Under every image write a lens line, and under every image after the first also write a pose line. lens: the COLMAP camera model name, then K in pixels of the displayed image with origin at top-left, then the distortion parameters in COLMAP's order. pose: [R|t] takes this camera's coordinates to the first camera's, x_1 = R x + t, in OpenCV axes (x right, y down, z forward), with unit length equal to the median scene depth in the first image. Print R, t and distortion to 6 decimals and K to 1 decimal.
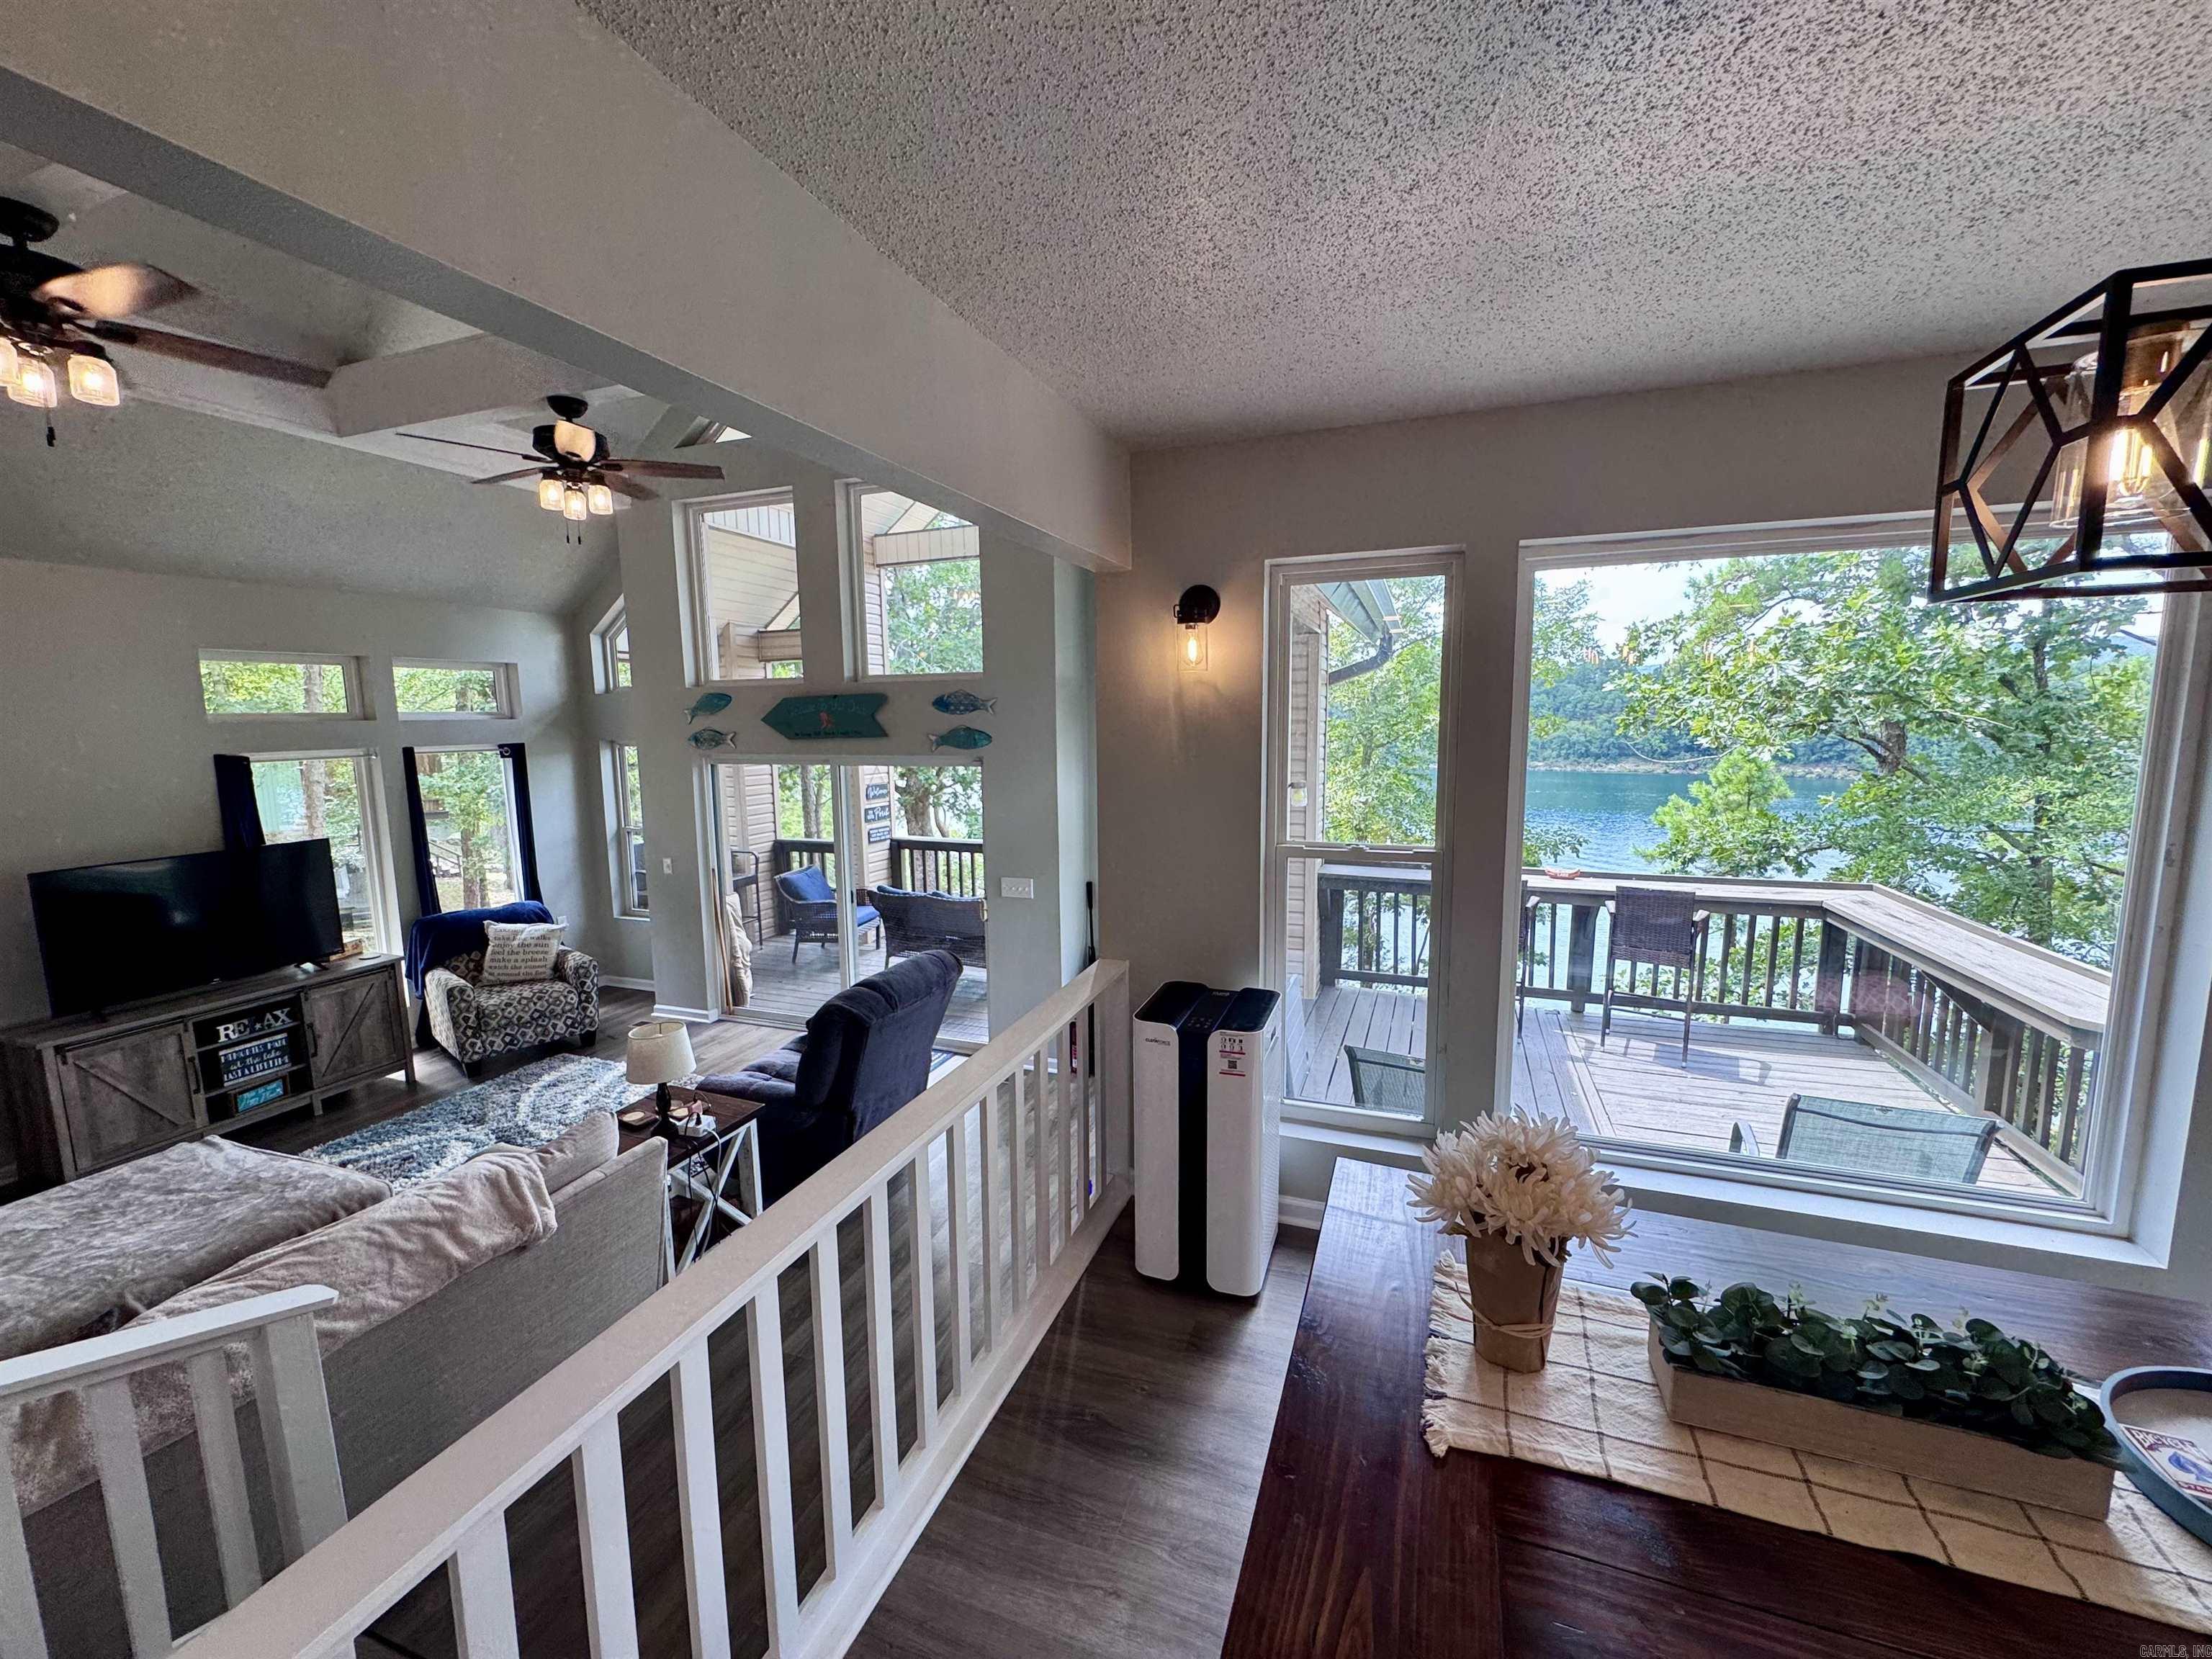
lens RADIAL K [[881.1, 0, 1104.4], [0, 881.1, 825.0], [0, 0, 1]] dist [-0.004637, 0.000399]
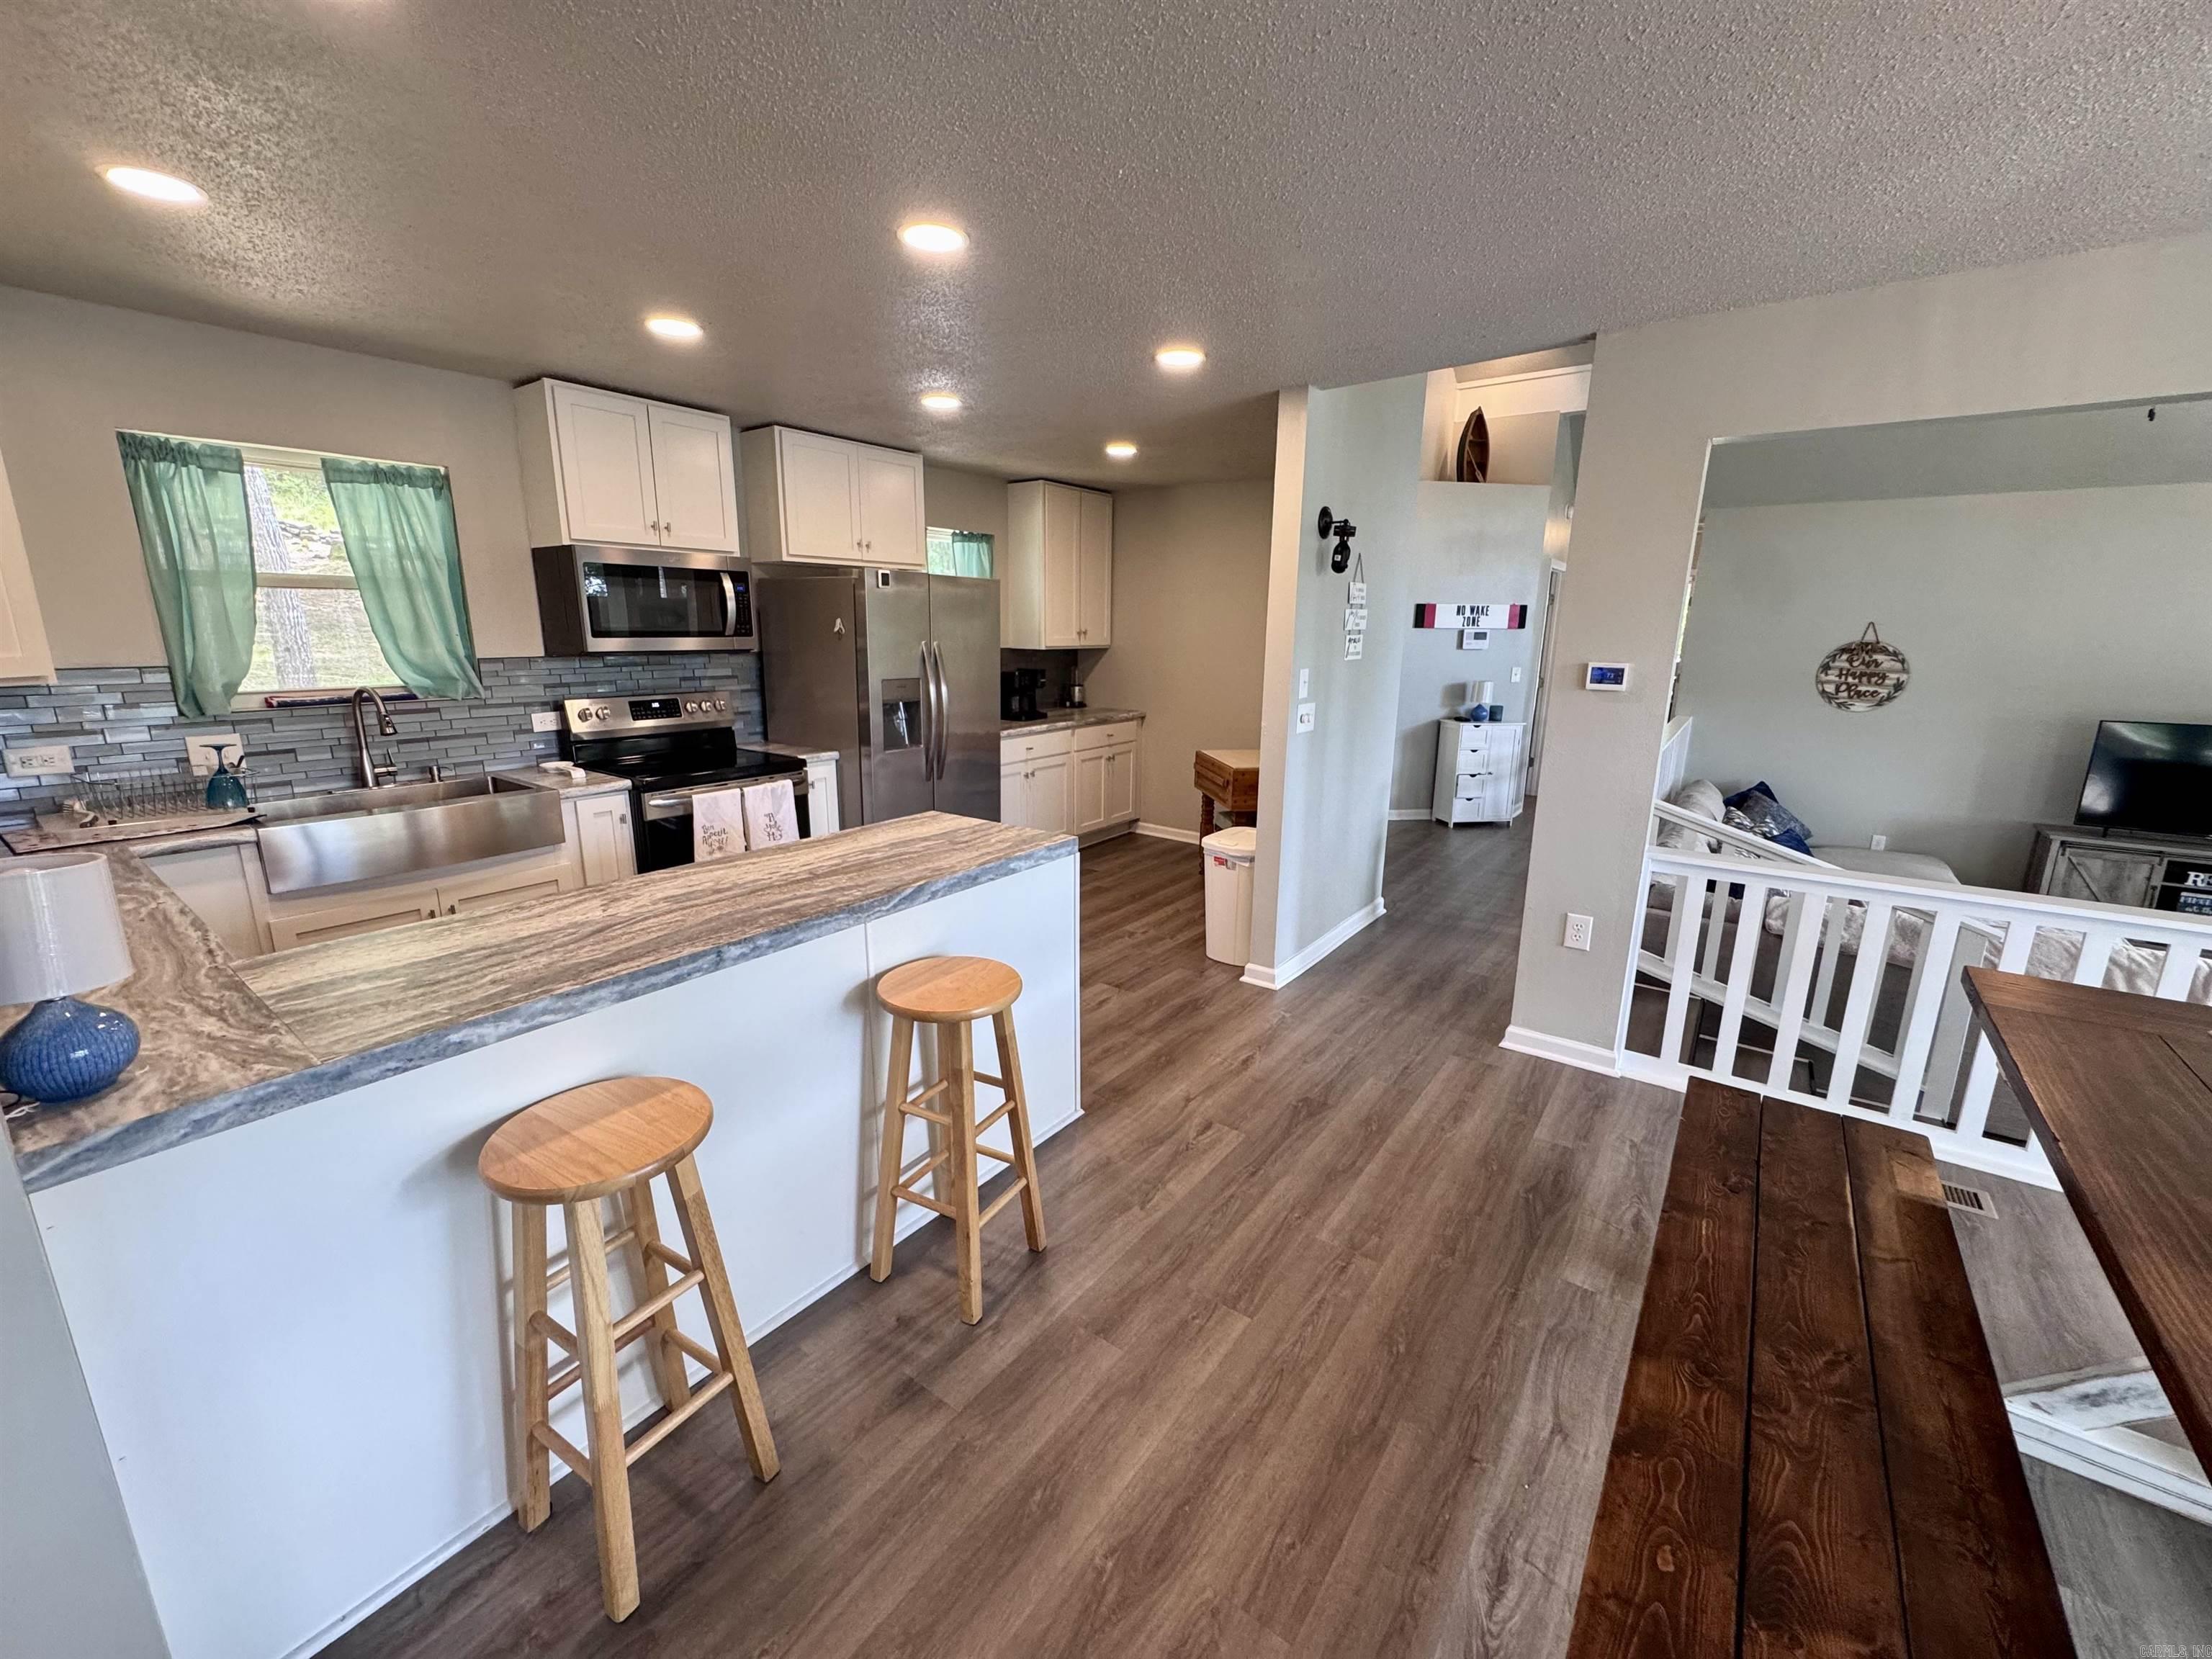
lens RADIAL K [[881.1, 0, 1108.4], [0, 881.1, 826.1], [0, 0, 1]] dist [-0.004637, 0.000399]
pose [[-0.275391, 0.226777, -0.934201, 0.396375], [-0.123523, 0.955375, 0.268330, 0.026603], [0.953364, 0.189291, -0.235089, -0.108418]]
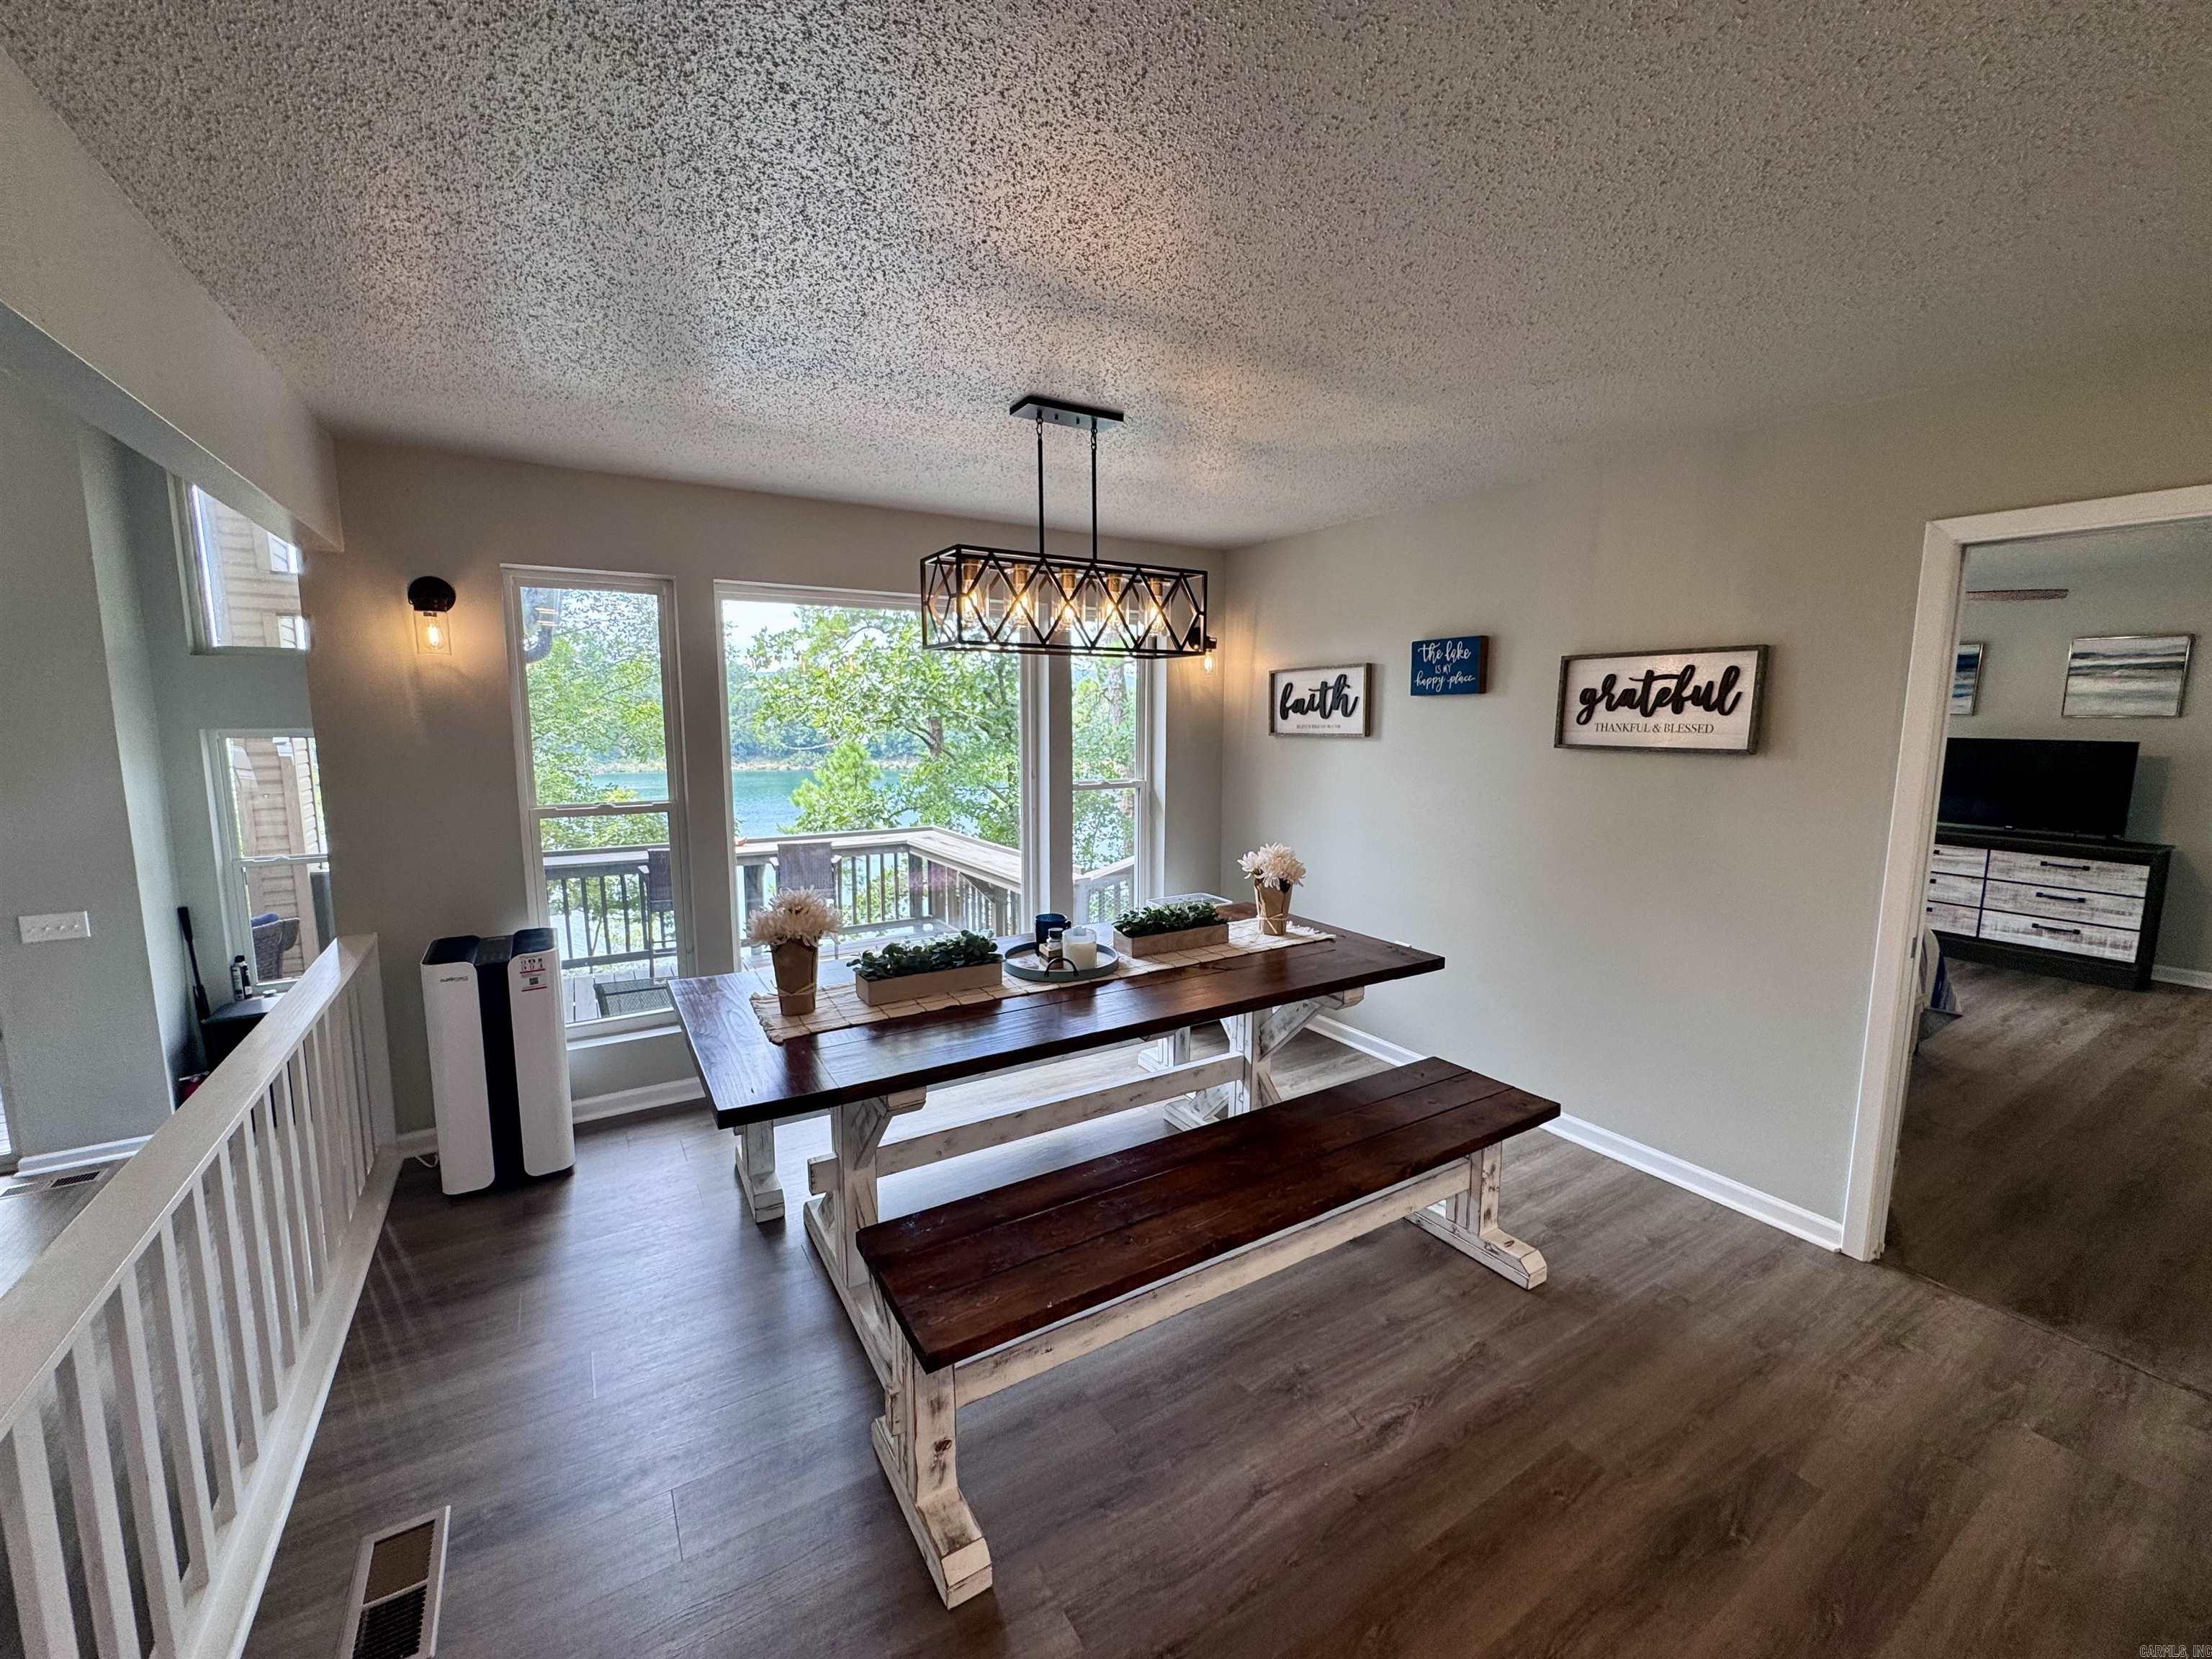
lens RADIAL K [[881.1, 0, 1106.1], [0, 881.1, 827.6], [0, 0, 1]] dist [-0.004637, 0.000399]
pose [[0.610099, -0.087707, 0.787456, -0.123791], [0.086745, 0.995274, 0.043646, 0.030533], [-0.787563, 0.041679, 0.614823, -0.152065]]
